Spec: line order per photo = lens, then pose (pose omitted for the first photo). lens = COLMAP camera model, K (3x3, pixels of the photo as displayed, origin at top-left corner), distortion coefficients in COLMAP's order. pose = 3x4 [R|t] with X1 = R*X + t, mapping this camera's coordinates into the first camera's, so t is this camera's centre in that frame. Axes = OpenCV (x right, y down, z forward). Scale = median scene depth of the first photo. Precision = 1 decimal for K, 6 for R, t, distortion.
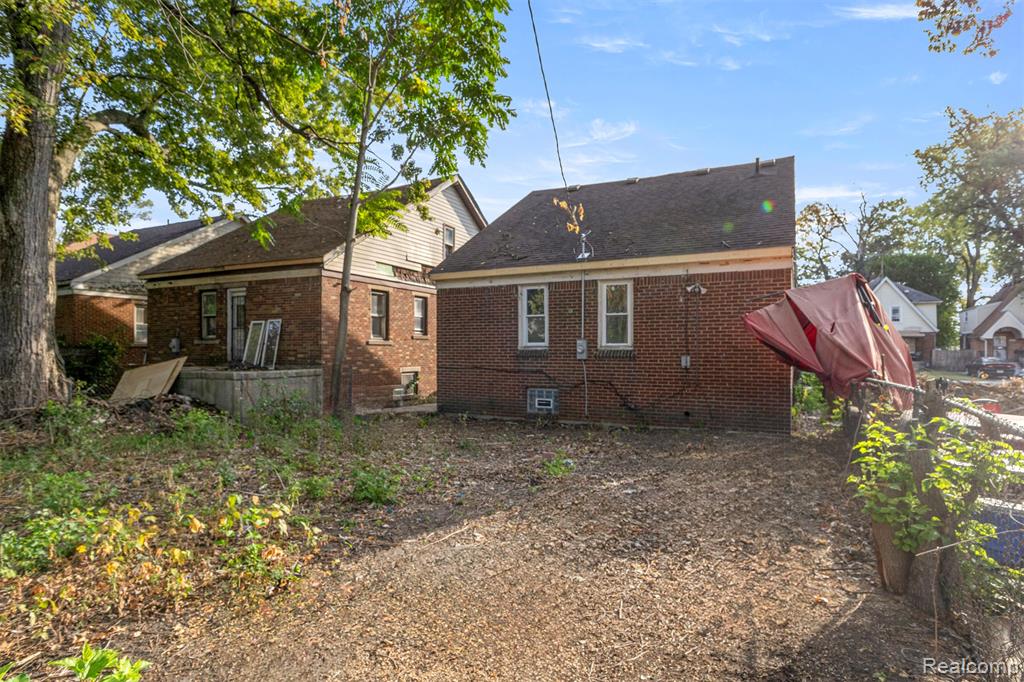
lens RADIAL K [[551.9, 0, 510.9], [0, 551.9, 356.3], [0, 0, 1]] dist [-0.002181, -0.000133]
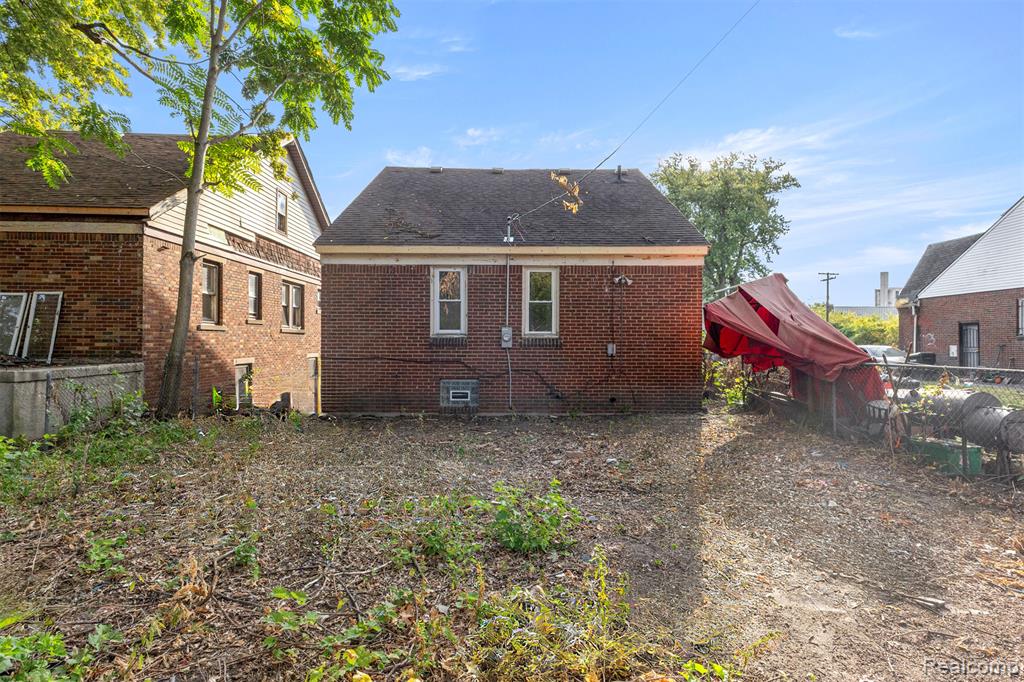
lens RADIAL K [[524.0, 0, 512.0], [0, 524.0, 341.0], [0, 0, 1]] dist [0.025072, -0.000068]
pose [[0.890964, 0.001214, 0.454073, -0.243797], [0.001543, 0.999983, -0.005700, -0.001047], [-0.454072, 0.005779, 0.890946, 0.167904]]
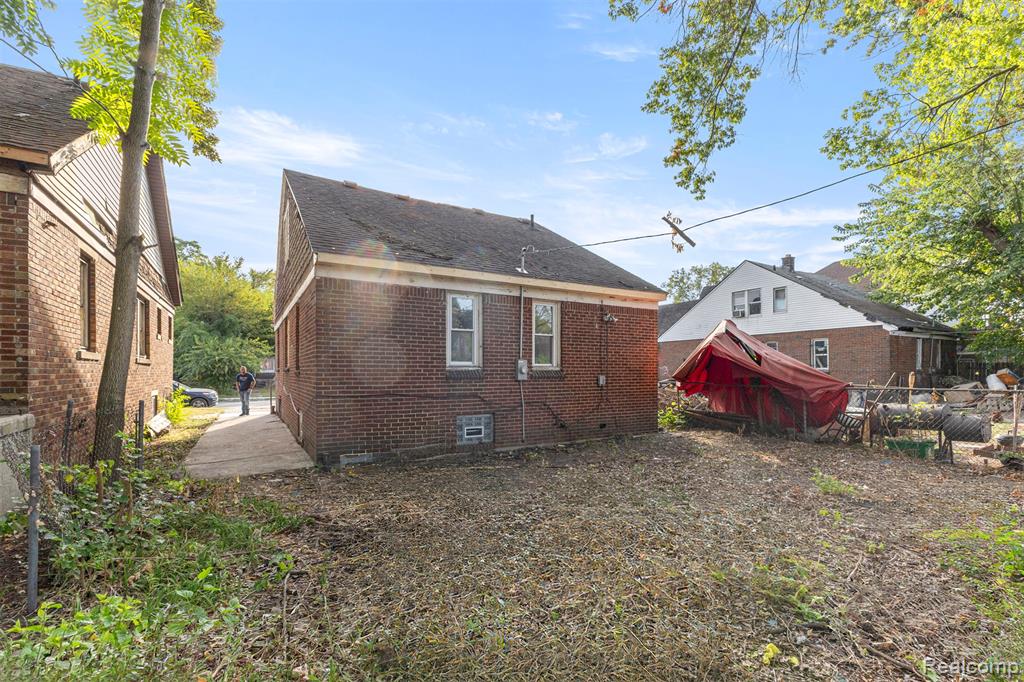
lens RADIAL K [[454.7, 0, 512.9], [0, 454.7, 374.9], [0, 0, 1]] dist [0.003567, 0.000140]
pose [[0.535512, -0.007782, 0.844492, -0.474569], [0.009043, 0.999953, 0.003480, -0.005806], [-0.844479, 0.005773, 0.535557, 0.530089]]
